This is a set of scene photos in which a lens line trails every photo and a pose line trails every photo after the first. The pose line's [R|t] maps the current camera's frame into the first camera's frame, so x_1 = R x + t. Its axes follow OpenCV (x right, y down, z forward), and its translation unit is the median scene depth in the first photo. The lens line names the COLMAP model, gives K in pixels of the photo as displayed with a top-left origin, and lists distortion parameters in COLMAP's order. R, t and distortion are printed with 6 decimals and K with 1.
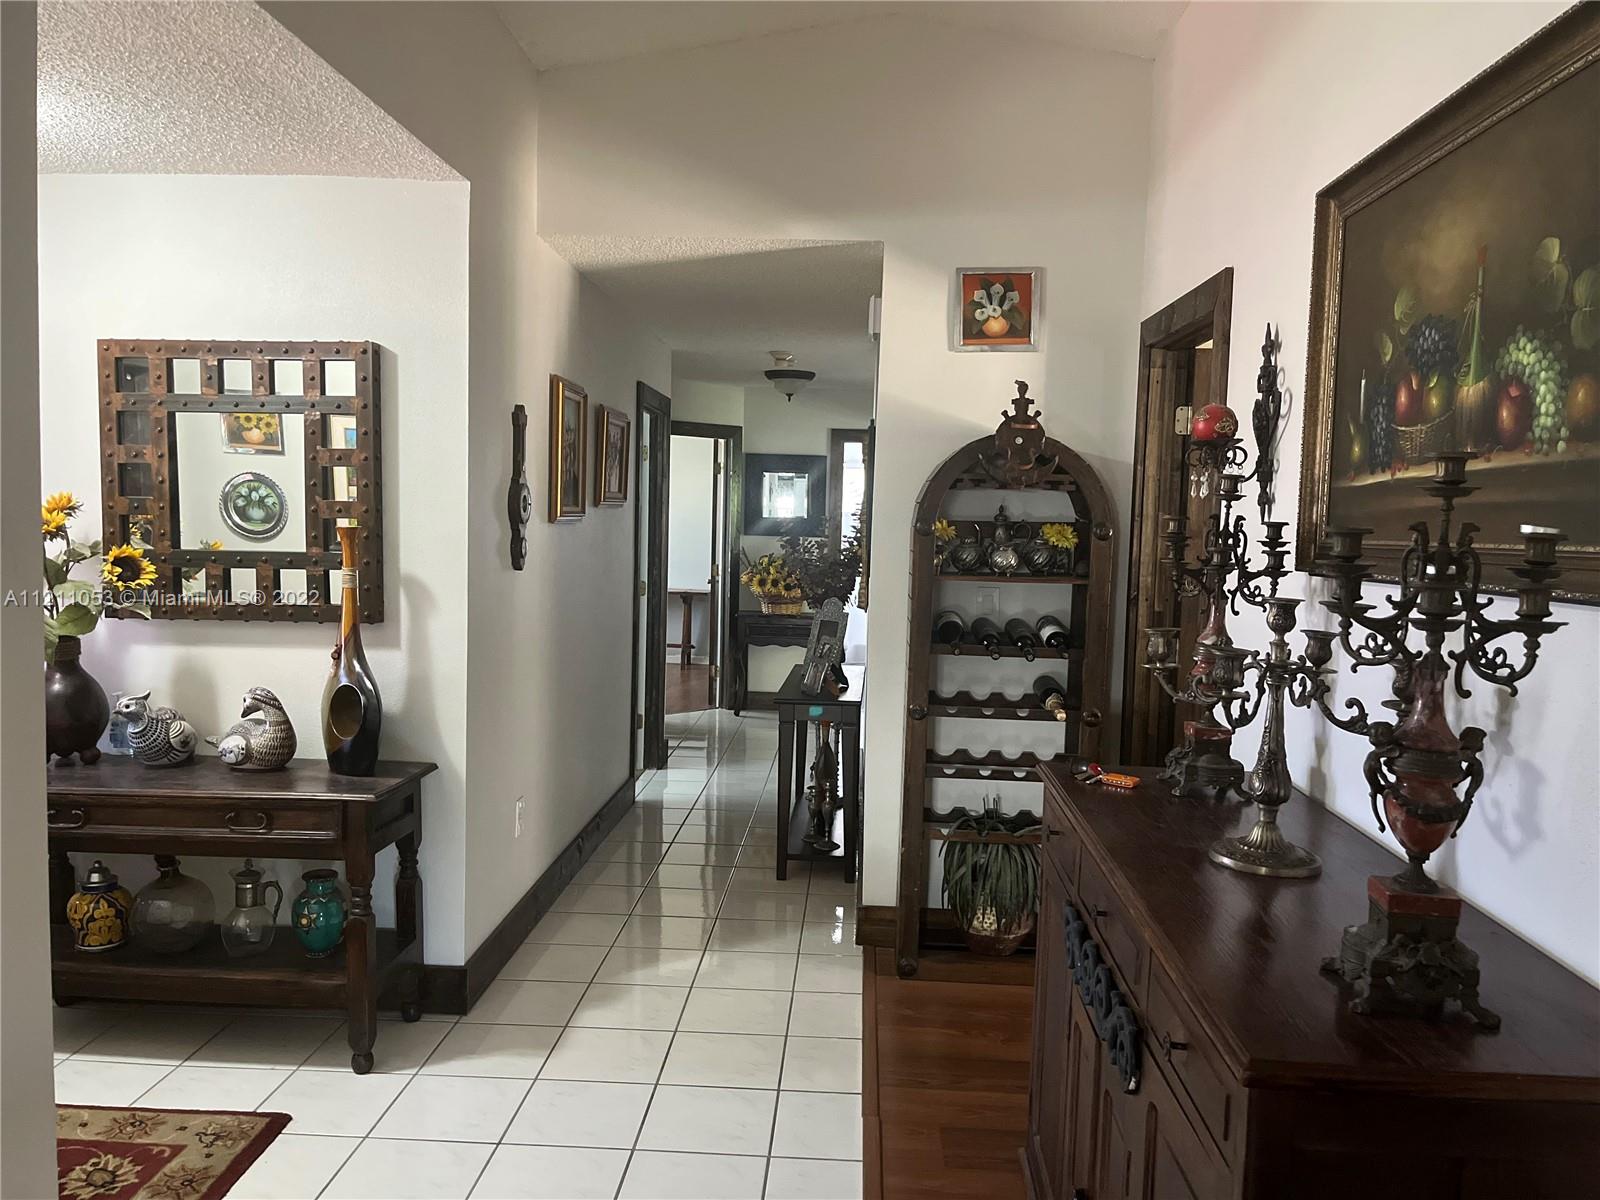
lens RADIAL K [[1196.7, 0, 799.7], [0, 1196.7, 588.3], [0, 0, 1]] dist [0.085779, -0.092176]
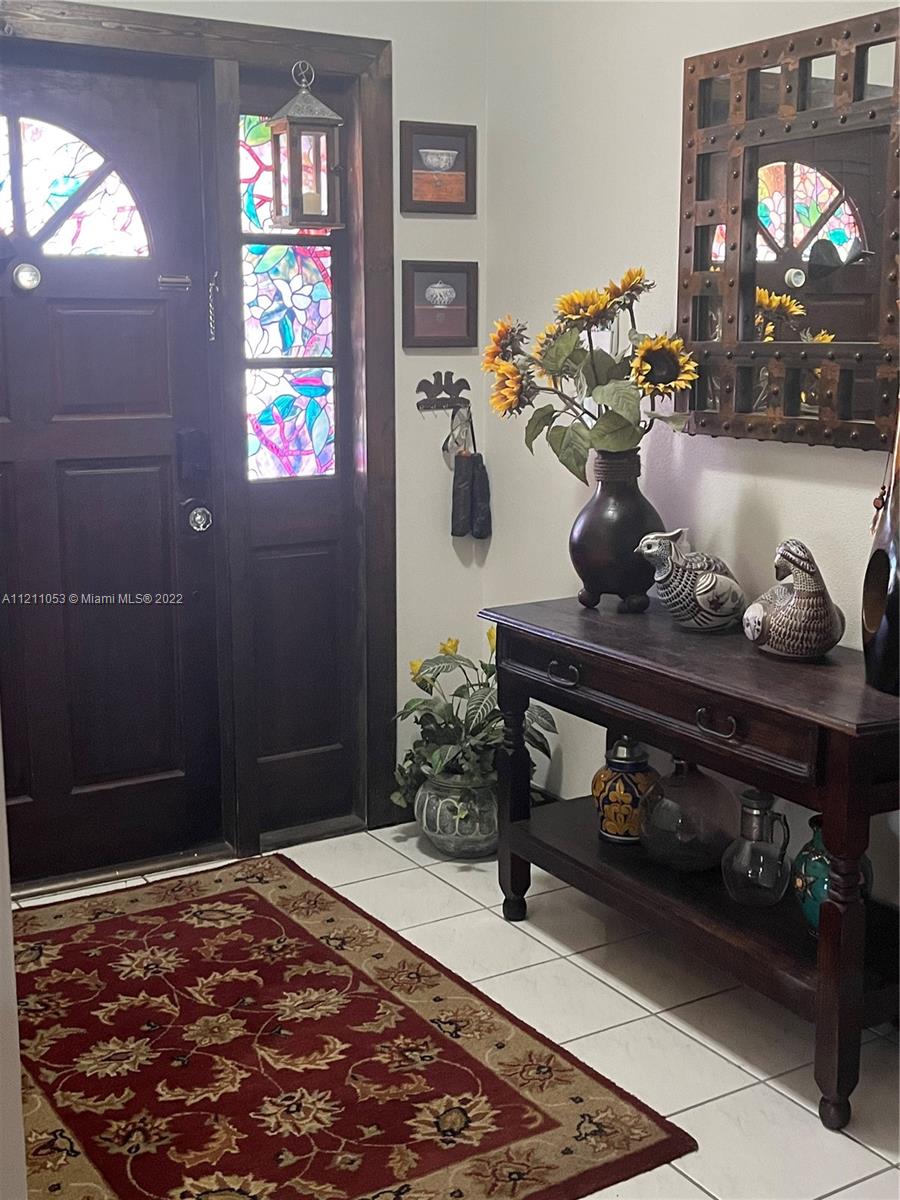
lens RADIAL K [[1456.6, 0, 450.0], [0, 1456.6, 600.0], [0, 0, 1]] dist [0.031912, -0.040159]
pose [[0.567677, 0.138691, -0.811485, 0.130378], [-0.030677, 0.988586, 0.147499, -0.001992], [0.822679, -0.058838, 0.565453, 0.367957]]
